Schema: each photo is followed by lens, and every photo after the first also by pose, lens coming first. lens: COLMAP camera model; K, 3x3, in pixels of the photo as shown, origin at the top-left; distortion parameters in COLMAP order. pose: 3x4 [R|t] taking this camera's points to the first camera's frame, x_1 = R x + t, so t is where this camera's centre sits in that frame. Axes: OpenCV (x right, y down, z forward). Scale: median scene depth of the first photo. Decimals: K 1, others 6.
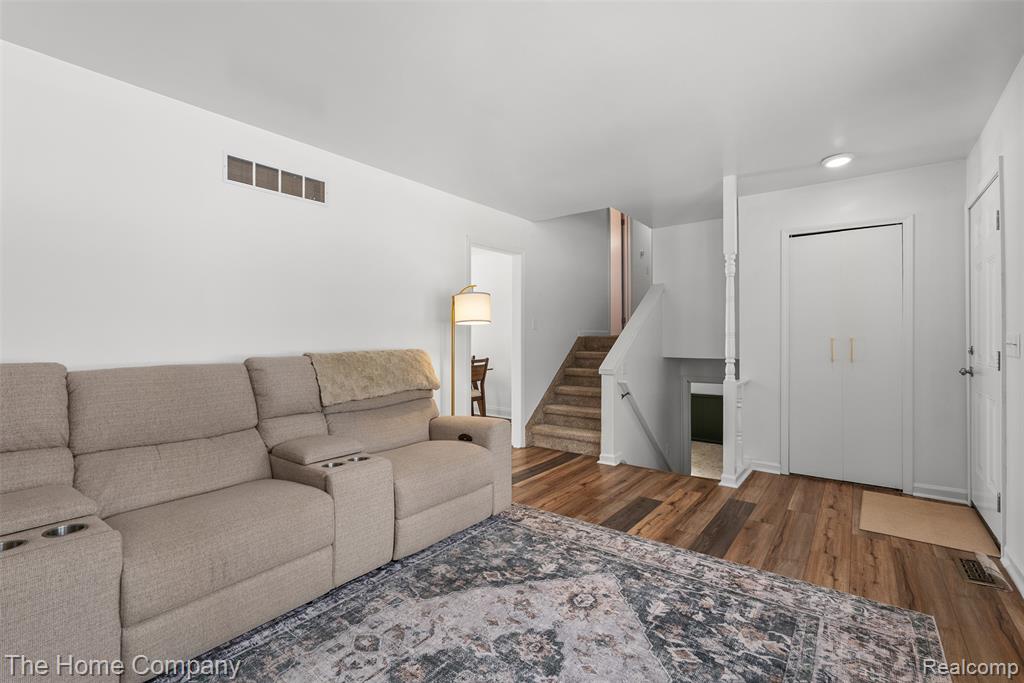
lens RADIAL K [[454.3, 0, 514.4], [0, 454.3, 339.4], [0, 0, 1]] dist [-0.004487, 0.000084]
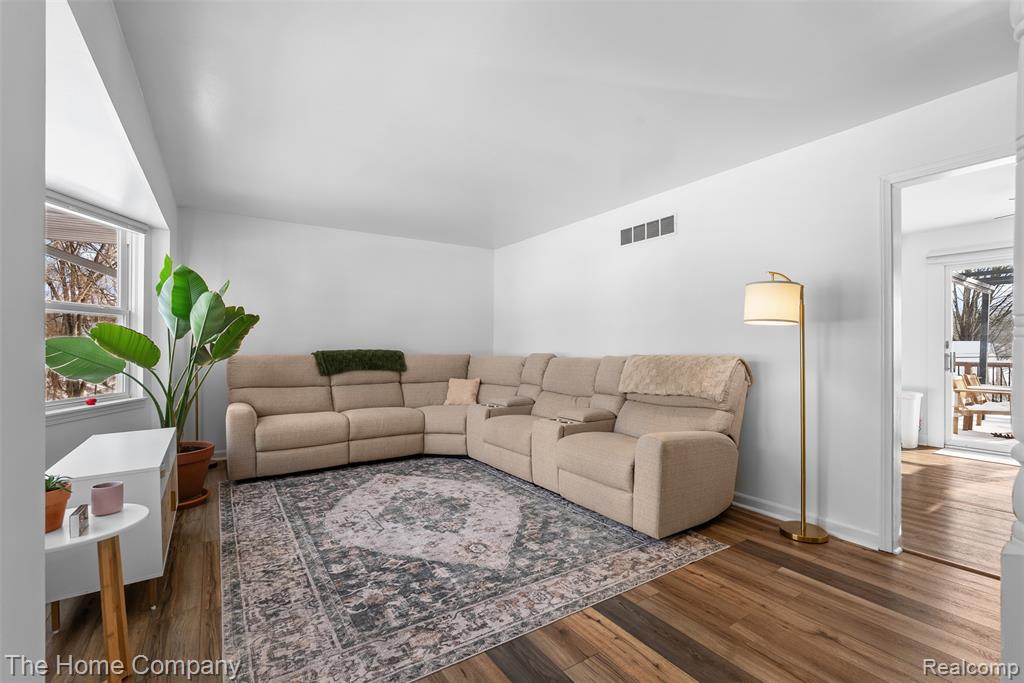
lens RADIAL K [[454.3, 0, 511.0], [0, 454.3, 344.5], [0, 0, 1]] dist [-0.004487, 0.000084]
pose [[-0.334440, -0.000055, -0.942417, 1.261151], [-0.000622, 1.000000, 0.000162, 0.000227], [0.942417, 0.000641, -0.334440, 1.441500]]
